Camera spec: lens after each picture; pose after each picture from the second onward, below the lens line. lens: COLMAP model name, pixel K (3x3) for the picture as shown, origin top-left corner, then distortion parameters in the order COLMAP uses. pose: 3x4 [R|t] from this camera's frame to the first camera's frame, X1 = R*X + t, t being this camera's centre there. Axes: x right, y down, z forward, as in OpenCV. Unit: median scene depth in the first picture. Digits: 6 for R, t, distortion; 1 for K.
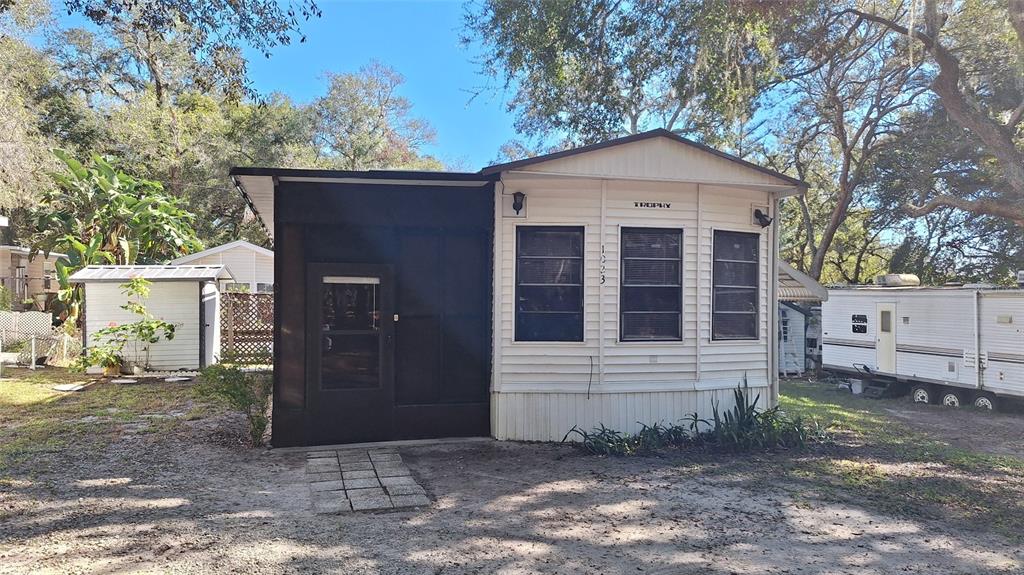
lens RADIAL K [[719.2, 0, 513.2], [0, 719.2, 292.1], [0, 0, 1]] dist [0.002310, -0.008616]
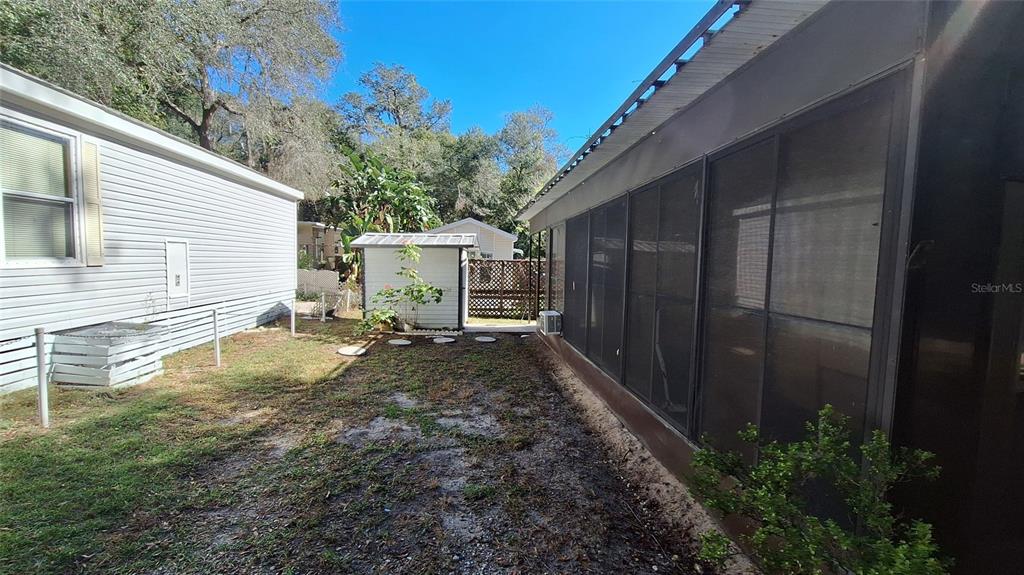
lens RADIAL K [[417.1, 0, 508.9], [0, 417.1, 285.7], [0, 0, 1]] dist [0.000611, 0.000603]
pose [[0.981788, 0.029924, -0.187606, -0.199058], [-0.017859, 0.997681, 0.065676, -0.000962], [0.189137, -0.061129, 0.980046, 0.320189]]
